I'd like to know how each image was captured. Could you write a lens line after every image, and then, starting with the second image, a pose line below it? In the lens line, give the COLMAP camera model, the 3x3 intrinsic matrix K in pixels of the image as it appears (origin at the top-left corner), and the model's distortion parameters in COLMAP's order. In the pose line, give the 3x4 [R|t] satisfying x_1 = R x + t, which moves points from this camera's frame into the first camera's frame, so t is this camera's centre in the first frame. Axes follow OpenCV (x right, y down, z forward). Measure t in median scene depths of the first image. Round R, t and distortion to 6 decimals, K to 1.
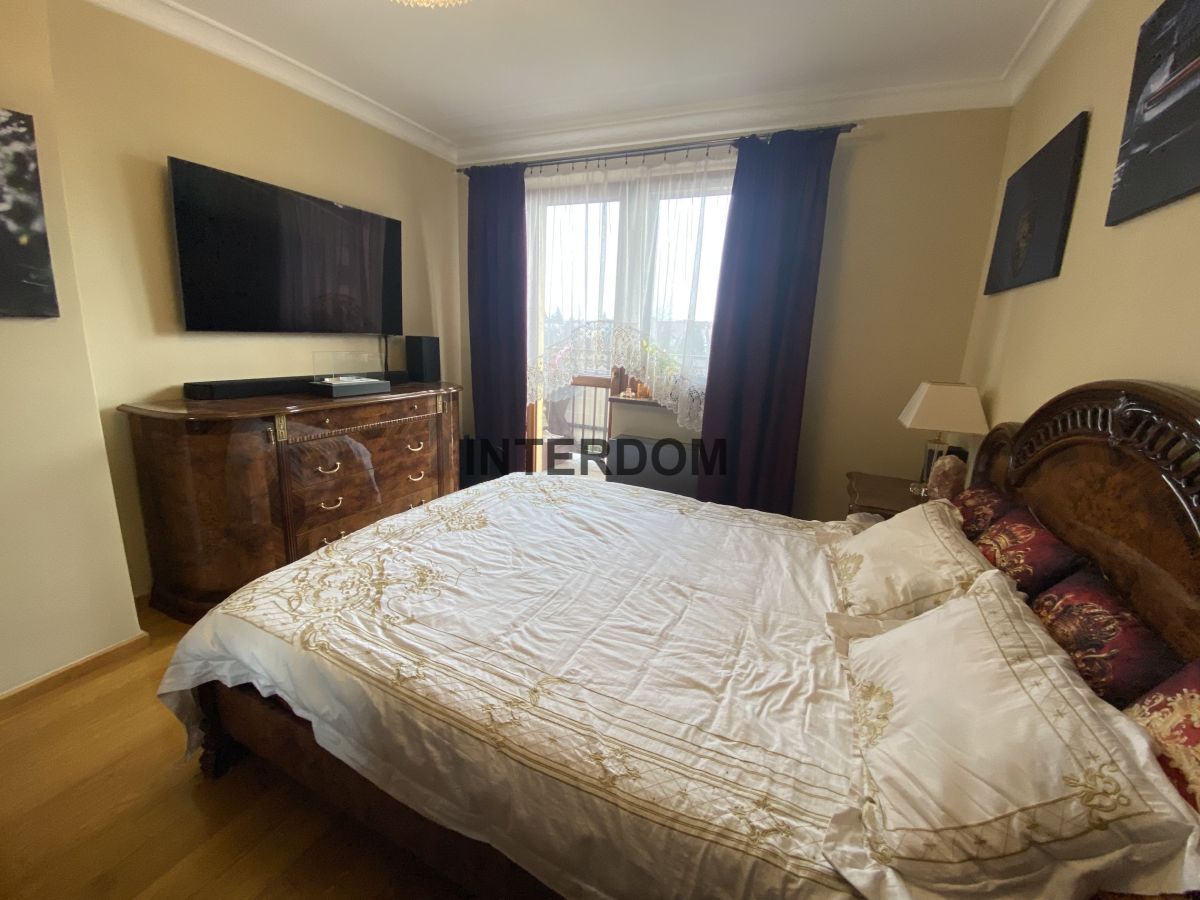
lens RADIAL K [[480.5, 0, 597.2], [0, 480.5, 445.4], [0, 0, 1]] dist [-0.000051, -0.007346]
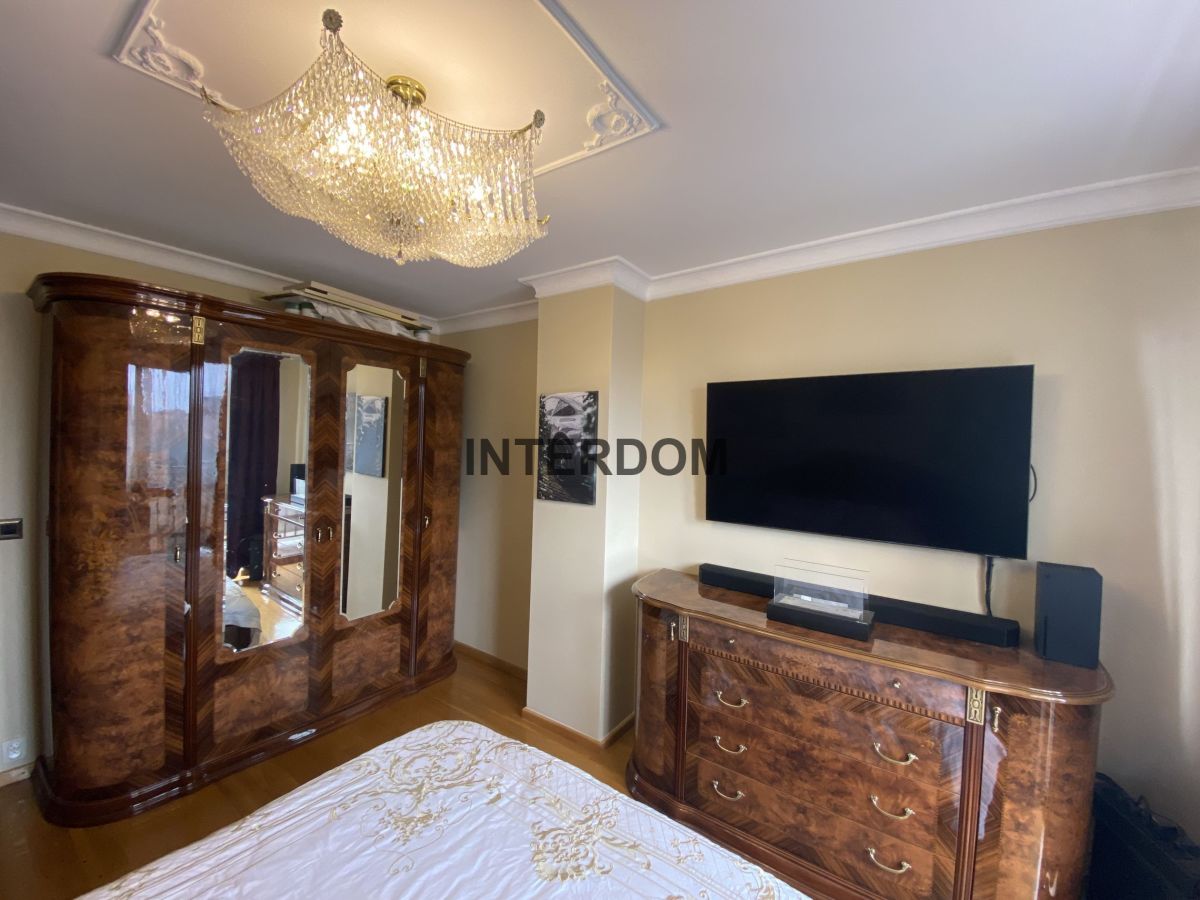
lens RADIAL K [[480.5, 0, 597.2], [0, 480.5, 445.4], [0, 0, 1]] dist [-0.000051, -0.007346]
pose [[-0.165994, -0.064544, -0.984012, 0.419782], [-0.274454, 0.961454, -0.016766, -0.399163], [0.947165, 0.267283, -0.177310, 1.125070]]
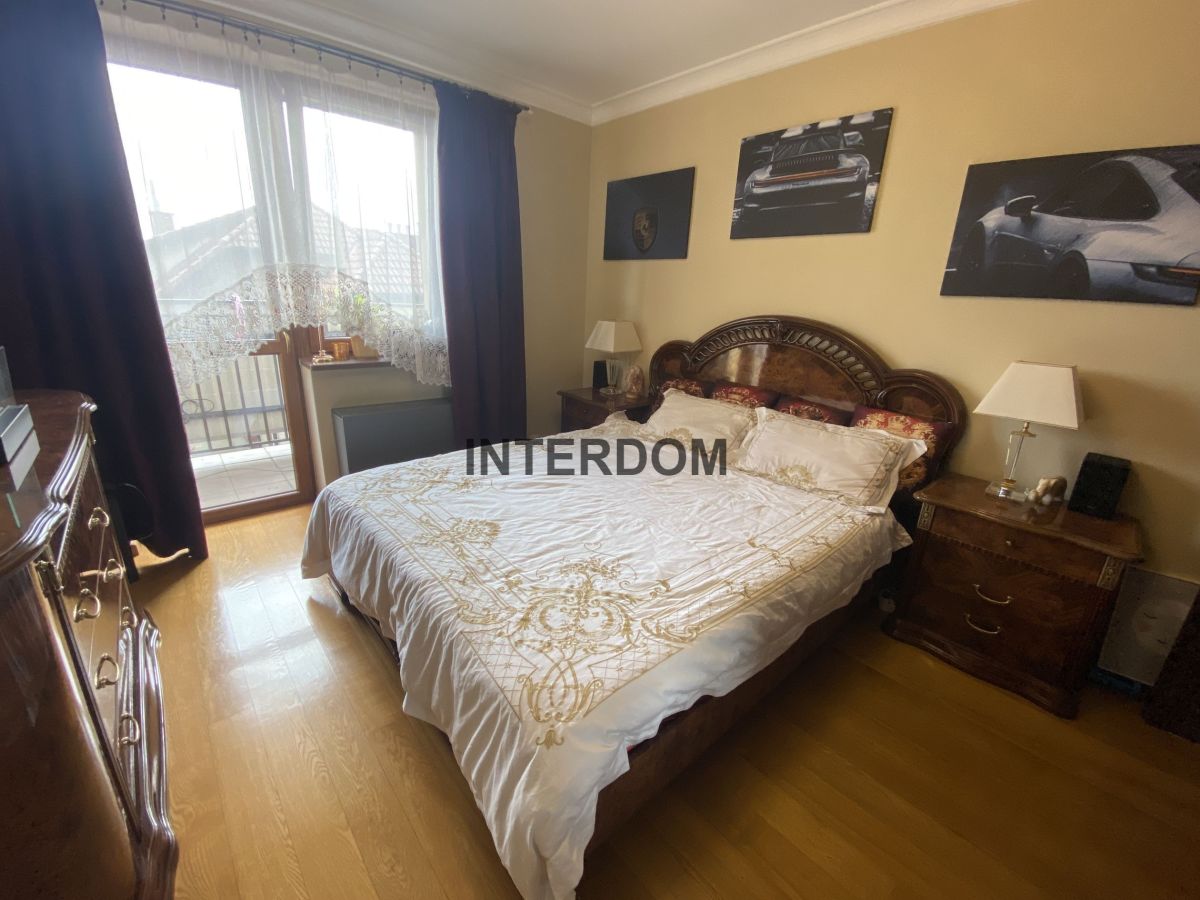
lens RADIAL K [[487.9, 0, 596.8], [0, 487.9, 444.4], [0, 0, 1]] dist [0.027368, -0.023541]
pose [[0.410871, -0.297545, 0.861773, -0.984606], [0.185356, 0.952765, 0.240589, -0.171617], [-0.892652, 0.060883, 0.446615, 0.467742]]
